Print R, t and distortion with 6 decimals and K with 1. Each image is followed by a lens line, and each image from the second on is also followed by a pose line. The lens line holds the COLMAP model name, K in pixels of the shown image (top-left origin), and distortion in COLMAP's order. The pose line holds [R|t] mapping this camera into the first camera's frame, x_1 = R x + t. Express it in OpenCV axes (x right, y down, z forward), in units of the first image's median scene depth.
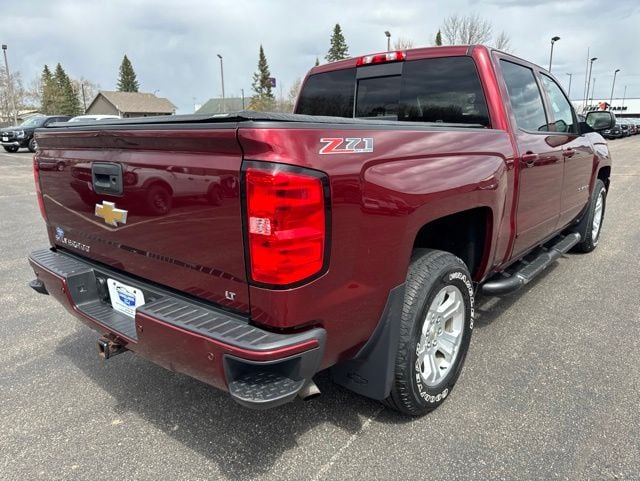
lens RADIAL K [[454.9, 0, 320.8], [0, 454.9, 234.9], [0, 0, 1]] dist [0.007946, 0.002087]
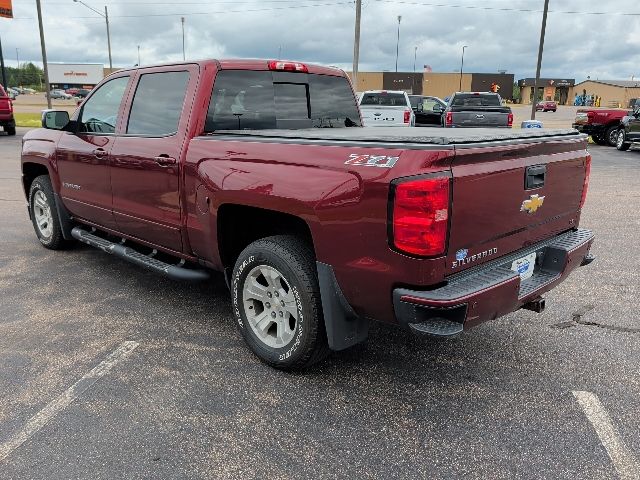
lens RADIAL K [[536.9, 0, 321.1], [0, 536.9, 237.9], [0, 0, 1]] dist [0.026551, -0.027408]
pose [[0.083248, -0.219456, 0.972064, -2.148467], [0.209193, 0.957564, 0.198267, -0.409146], [-0.974324, 0.186844, 0.125624, 1.472889]]
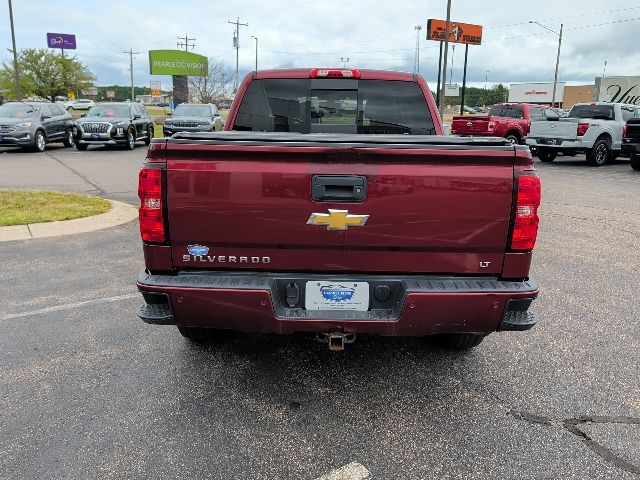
lens RADIAL K [[536.9, 0, 315.6], [0, 536.9, 239.1], [0, 0, 1]] dist [0.026551, -0.027408]
pose [[0.776864, -0.107884, 0.620358, -1.382544], [0.108787, 0.993394, 0.036525, -0.055241], [-0.620200, 0.039112, 0.783468, -0.011840]]
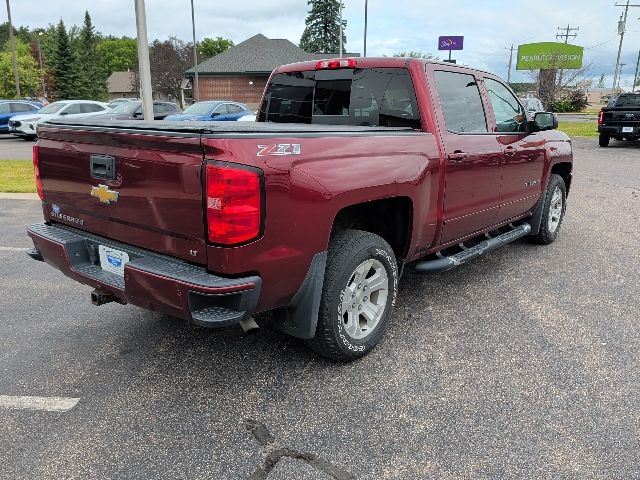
lens RADIAL K [[536.9, 0, 323.0], [0, 536.9, 228.4], [0, 0, 1]] dist [0.026551, -0.027408]
pose [[0.999491, 0.022495, 0.022627, 0.140225], [-0.022401, 0.999739, -0.004378, 0.046484], [-0.022720, 0.003868, 0.999734, -0.586565]]
